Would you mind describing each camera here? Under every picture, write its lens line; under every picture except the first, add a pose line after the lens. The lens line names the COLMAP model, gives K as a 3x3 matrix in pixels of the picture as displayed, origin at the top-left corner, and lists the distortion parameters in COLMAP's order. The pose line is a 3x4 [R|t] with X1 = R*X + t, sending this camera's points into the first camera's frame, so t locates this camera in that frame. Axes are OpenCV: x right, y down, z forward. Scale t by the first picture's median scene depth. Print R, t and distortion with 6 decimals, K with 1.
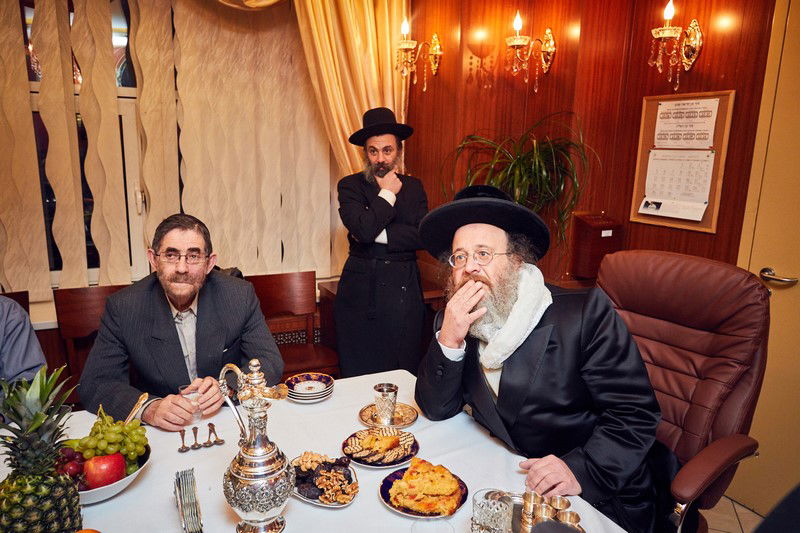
lens RADIAL K [[587.6, 0, 399.6], [0, 587.6, 269.7], [0, 0, 1]] dist [-0.010390, 0.013328]
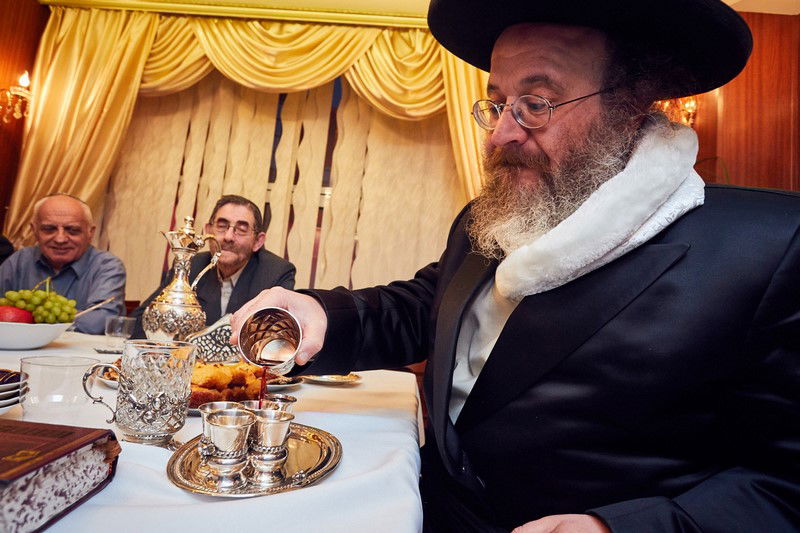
lens RADIAL K [[474.2, 0, 384.8], [0, 474.2, 259.4], [0, 0, 1]] dist [-0.012988, 0.003149]
pose [[0.858988, 0.001671, -0.511993, 0.235211], [-0.177091, 0.939242, -0.294046, 0.164511], [0.480394, 0.343252, 0.807093, 0.264648]]
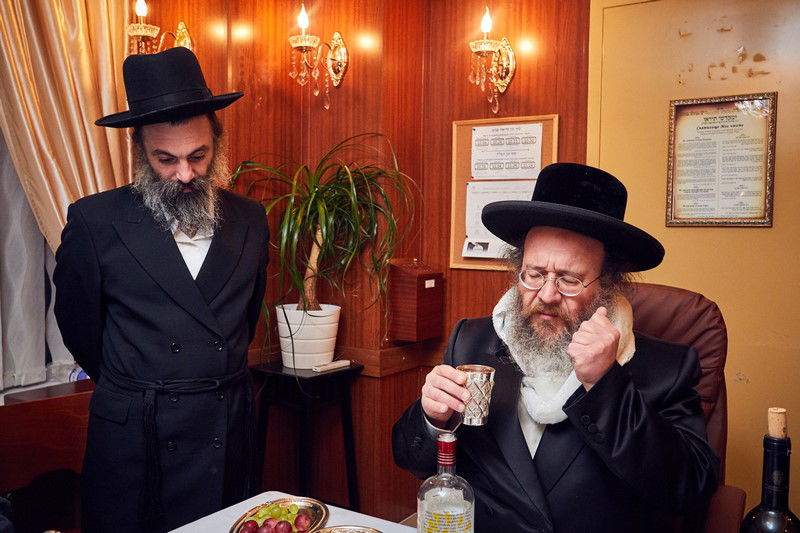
lens RADIAL K [[709.9, 0, 414.7], [0, 709.9, 267.7], [0, 0, 1]] dist [-0.011710, 0.019690]
pose [[0.854343, -0.040364, 0.518139, -0.174804], [0.111517, 0.987995, -0.106910, 0.019170], [-0.507604, 0.149120, 0.848588, 0.186815]]
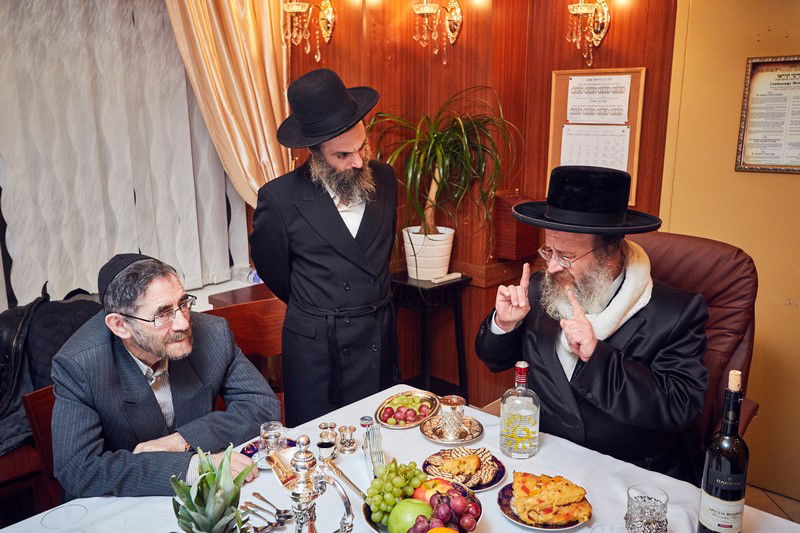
lens RADIAL K [[667.8, 0, 414.4], [0, 667.8, 259.3], [0, 0, 1]] dist [-0.013425, 0.019371]
pose [[0.928928, -0.099503, 0.356639, -0.230838], [0.091822, 0.995033, 0.038449, -0.044895], [-0.358693, -0.002969, 0.933451, 0.038747]]
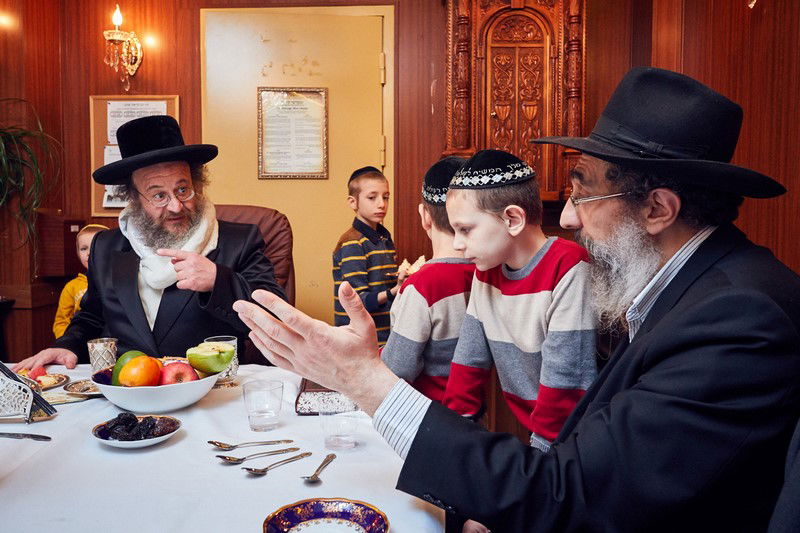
lens RADIAL K [[666.9, 0, 386.9], [0, 666.9, 257.8], [0, 0, 1]] dist [-0.016788, 0.024209]
pose [[0.507025, -0.061403, 0.859742, -0.344753], [0.187426, 0.981446, -0.040438, 0.131512], [-0.841307, 0.181641, 0.509126, 0.015962]]
